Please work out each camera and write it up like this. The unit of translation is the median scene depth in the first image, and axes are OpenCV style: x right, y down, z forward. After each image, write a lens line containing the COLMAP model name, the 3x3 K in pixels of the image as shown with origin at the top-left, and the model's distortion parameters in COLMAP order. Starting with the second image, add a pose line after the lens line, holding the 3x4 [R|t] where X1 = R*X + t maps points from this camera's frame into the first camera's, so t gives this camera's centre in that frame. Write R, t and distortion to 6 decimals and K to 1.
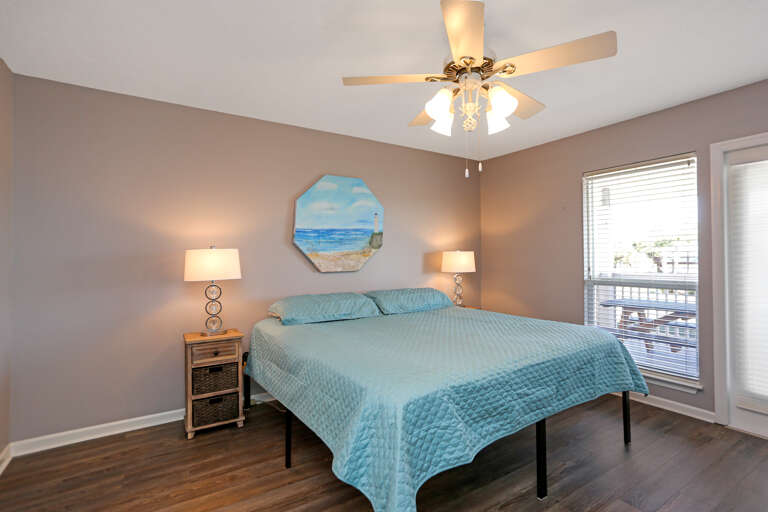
lens RADIAL K [[378.4, 0, 384.7], [0, 378.4, 252.8], [0, 0, 1]] dist [-0.048243, 0.021143]
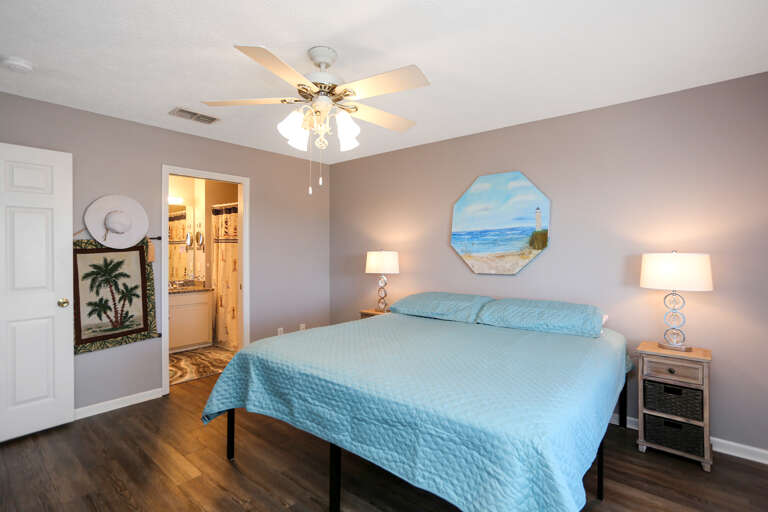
lens RADIAL K [[378.4, 0, 405.3], [0, 378.4, 256.0], [0, 0, 1]] dist [-0.048243, 0.021143]
pose [[0.326551, 0.004319, -0.945170, 0.721866], [-0.008744, 0.999961, 0.001548, 0.004526], [0.945139, 0.007759, 0.326576, 0.493197]]
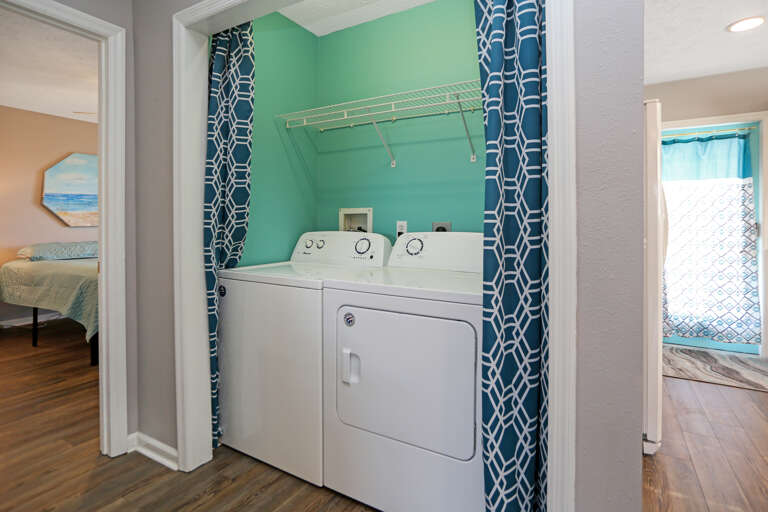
lens RADIAL K [[378.4, 0, 391.9], [0, 378.4, 225.4], [0, 0, 1]] dist [-0.048243, 0.021143]
pose [[0.877275, -0.002275, 0.479982, 0.196474], [-0.003723, 0.999926, 0.011545, 0.027826], [-0.479973, -0.011915, 0.877202, -0.664258]]
